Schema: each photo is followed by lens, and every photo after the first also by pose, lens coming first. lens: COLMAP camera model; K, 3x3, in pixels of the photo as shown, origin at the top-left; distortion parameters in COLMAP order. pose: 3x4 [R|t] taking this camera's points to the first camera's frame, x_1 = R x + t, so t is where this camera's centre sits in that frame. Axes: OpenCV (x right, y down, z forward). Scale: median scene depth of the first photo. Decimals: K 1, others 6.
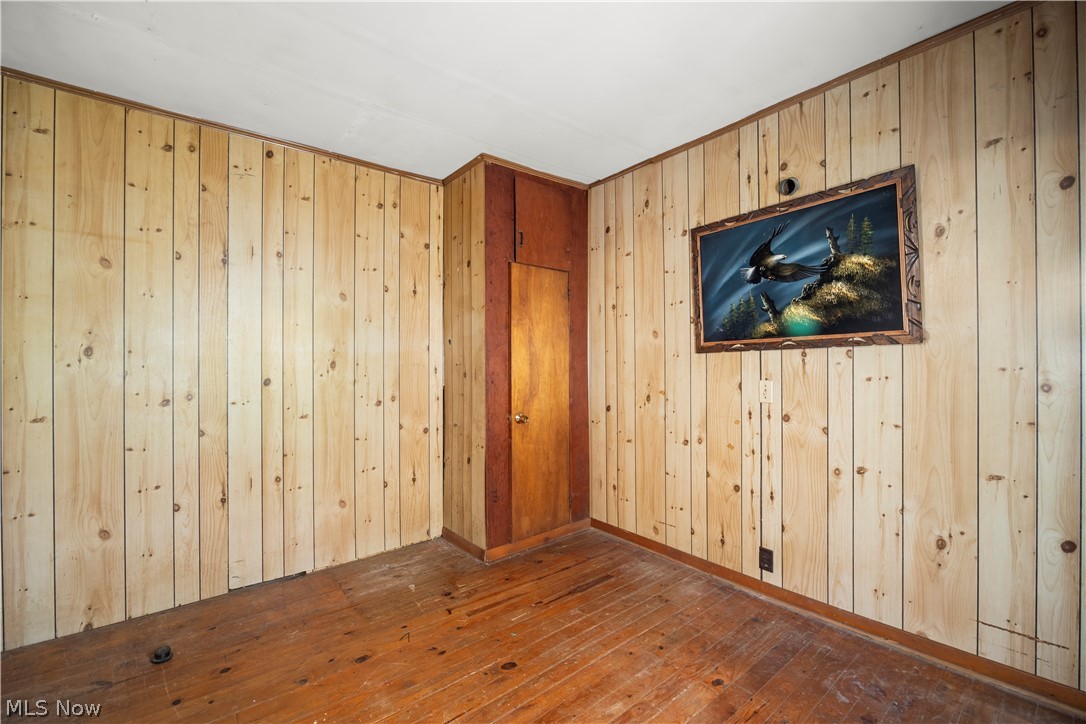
lens RADIAL K [[460.2, 0, 547.4], [0, 460.2, 360.4], [0, 0, 1]] dist [-0.001232, -0.000283]
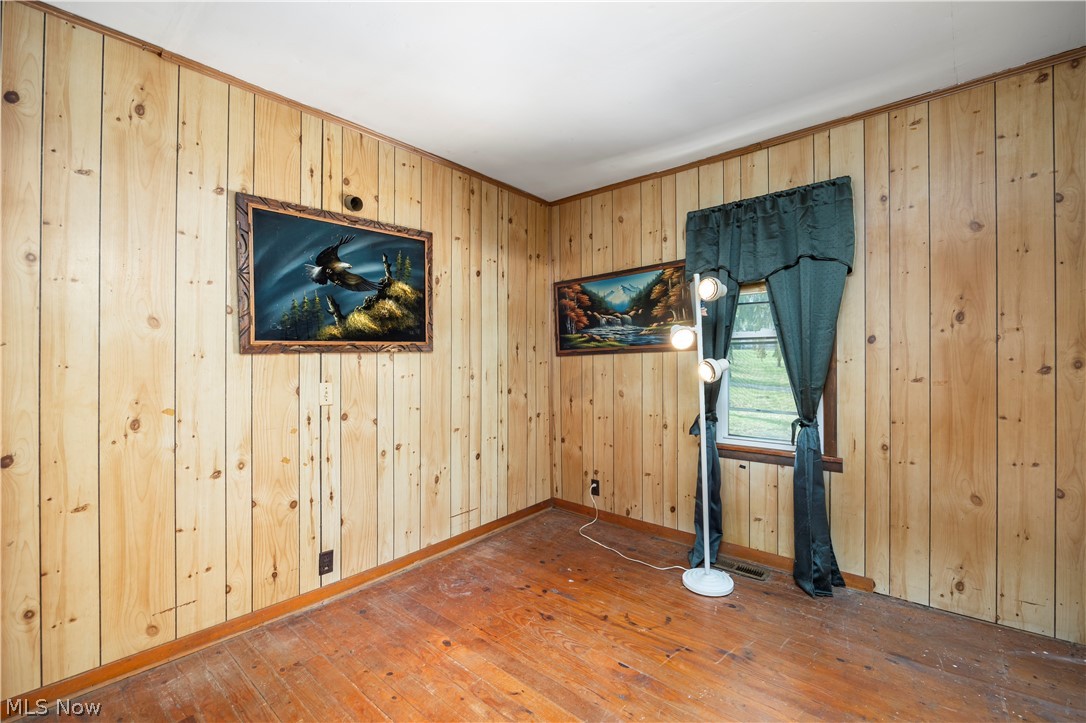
lens RADIAL K [[460.2, 0, 547.4], [0, 460.2, 359.9], [0, 0, 1]] dist [-0.001232, -0.000283]
pose [[-0.166850, 0.008999, 0.985941, -0.614703], [0.004264, 0.999956, -0.008406, 0.004248], [-0.985973, 0.002801, -0.166881, 0.718620]]
